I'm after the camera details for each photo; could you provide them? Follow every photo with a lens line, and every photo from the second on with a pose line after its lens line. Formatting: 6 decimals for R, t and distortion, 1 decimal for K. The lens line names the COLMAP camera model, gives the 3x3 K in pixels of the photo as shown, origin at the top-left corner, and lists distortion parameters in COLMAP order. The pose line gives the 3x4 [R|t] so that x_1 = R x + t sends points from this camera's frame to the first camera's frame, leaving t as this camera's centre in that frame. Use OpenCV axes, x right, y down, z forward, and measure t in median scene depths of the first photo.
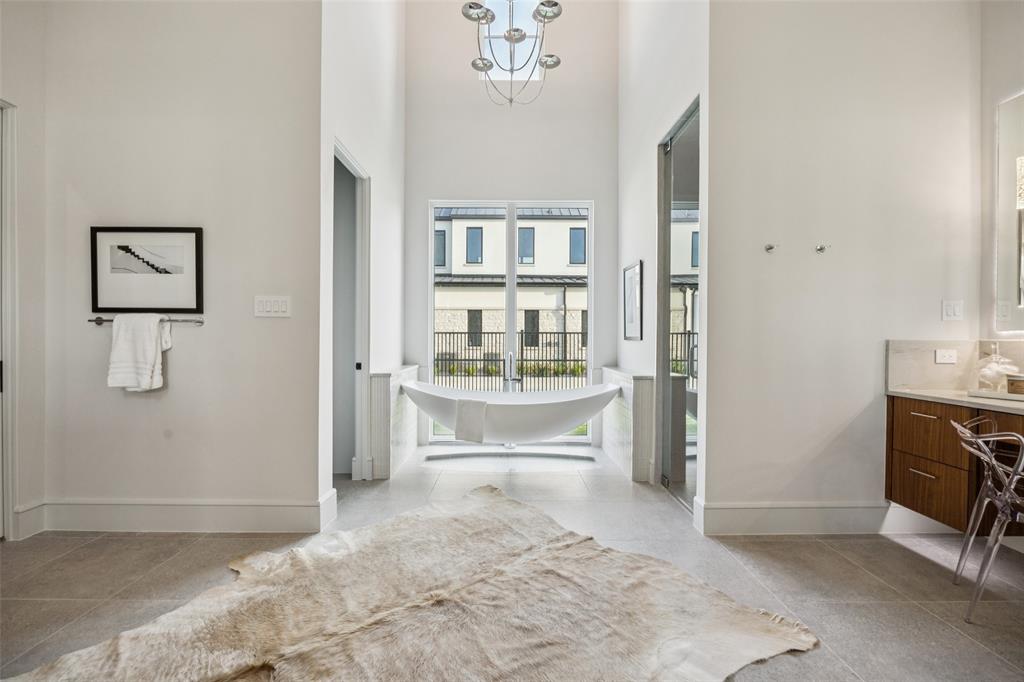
lens RADIAL K [[444.5, 0, 511.6], [0, 444.5, 340.3], [0, 0, 1]] dist [-0.003568, 0.000150]
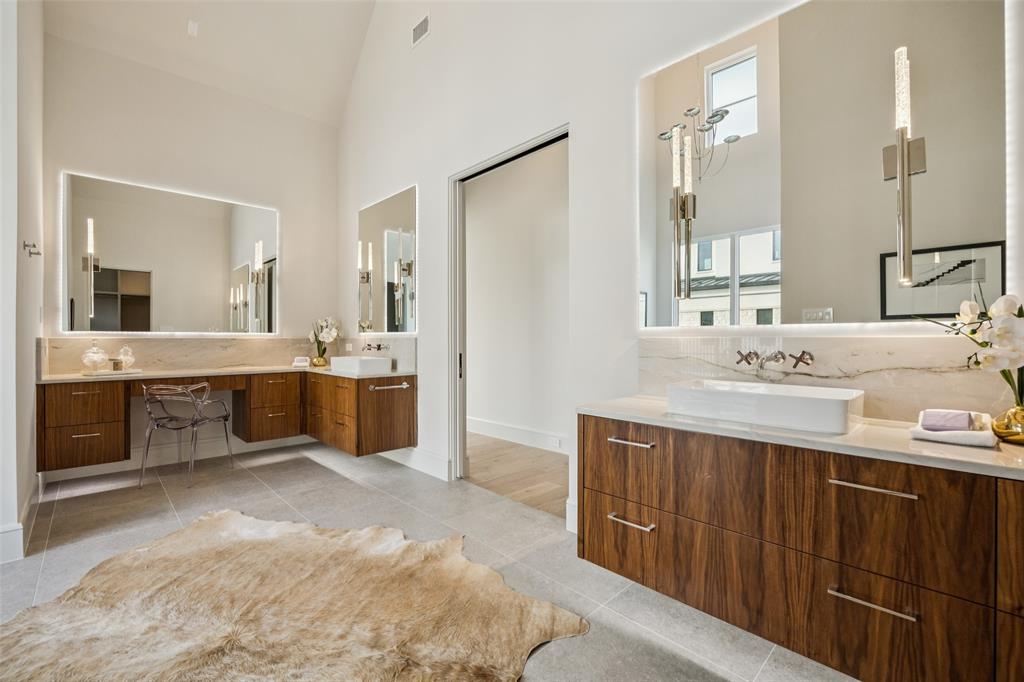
lens RADIAL K [[444.5, 0, 510.0], [0, 444.5, 337.2], [0, 0, 1]] dist [-0.003568, 0.000150]
pose [[-0.685927, -0.000922, 0.727670, -1.046688], [0.009828, 0.999896, 0.010531, -0.002841], [-0.727604, 0.014375, -0.685846, 1.070037]]
